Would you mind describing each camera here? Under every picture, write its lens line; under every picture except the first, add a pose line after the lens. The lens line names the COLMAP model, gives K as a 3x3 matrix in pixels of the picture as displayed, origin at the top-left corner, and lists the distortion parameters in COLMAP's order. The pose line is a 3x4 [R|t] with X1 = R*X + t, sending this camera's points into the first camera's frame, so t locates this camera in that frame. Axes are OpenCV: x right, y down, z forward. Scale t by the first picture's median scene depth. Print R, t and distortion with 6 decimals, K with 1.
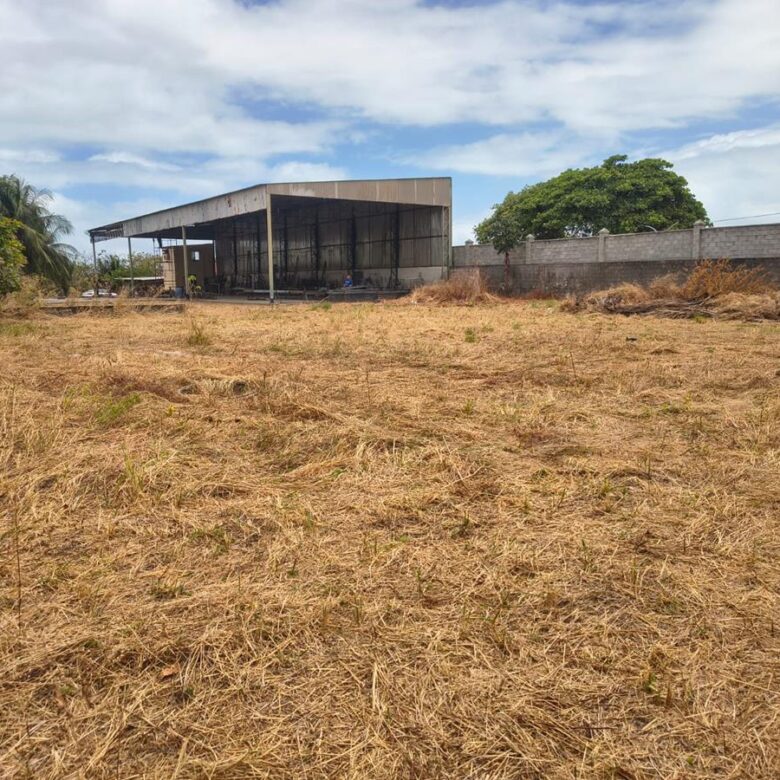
lens RADIAL K [[726.2, 0, 380.0], [0, 726.2, 395.7], [0, 0, 1]] dist [0.042720, 0.000000]
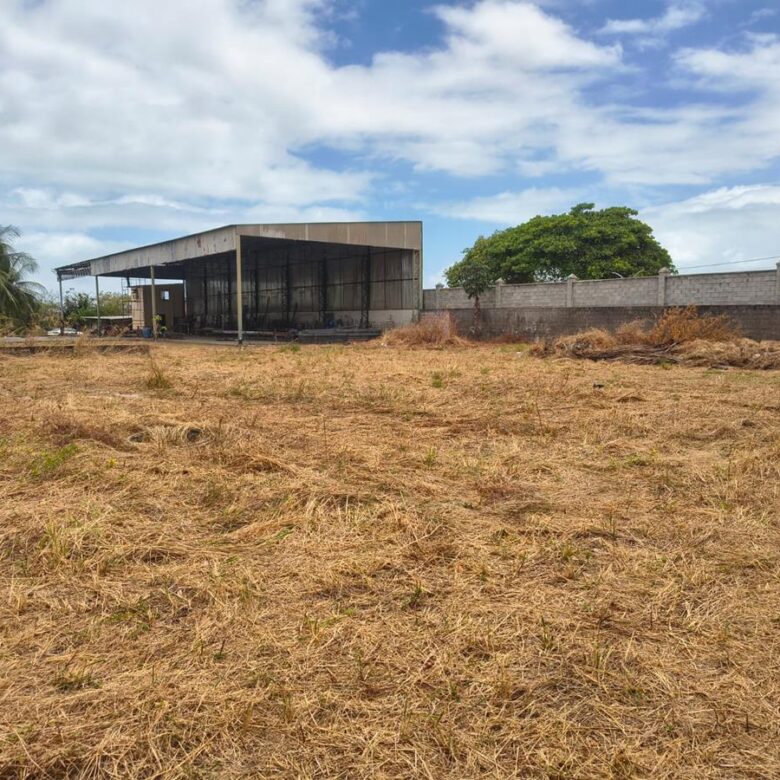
lens RADIAL K [[726.2, 0, 381.1], [0, 726.2, 404.0], [0, 0, 1]] dist [0.042720, 0.000000]
pose [[0.999260, 0.006395, 0.037916, 0.017593], [-0.004715, 0.999010, -0.044235, -0.011321], [-0.038161, 0.044023, 0.998301, 0.035858]]
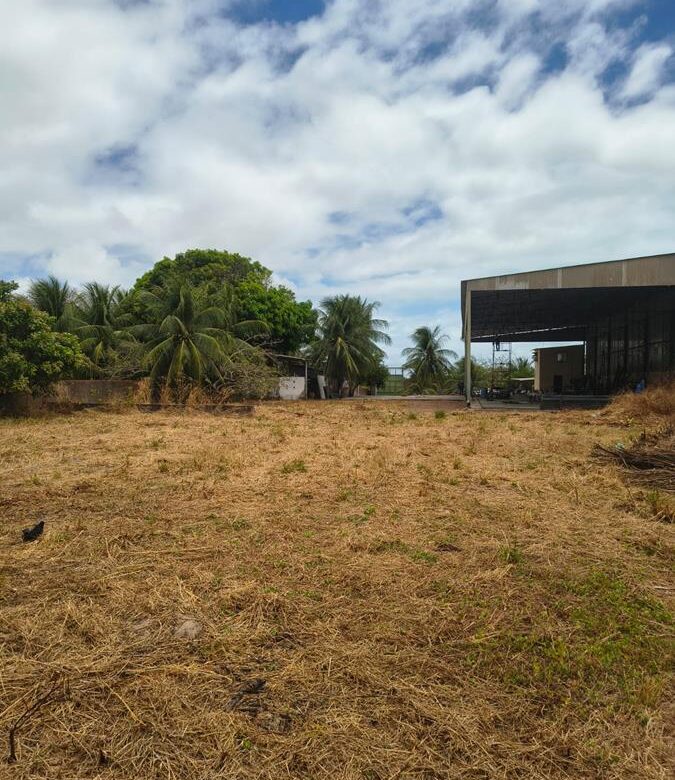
lens RADIAL K [[626.1, 0, 353.9], [0, 626.1, 342.0], [0, 0, 1]] dist [0.049087, -0.029511]
pose [[0.694708, -0.036444, -0.718368, 0.934649], [-0.117498, 0.979551, -0.163322, -0.204316], [0.709630, 0.197868, 0.676220, 1.129621]]
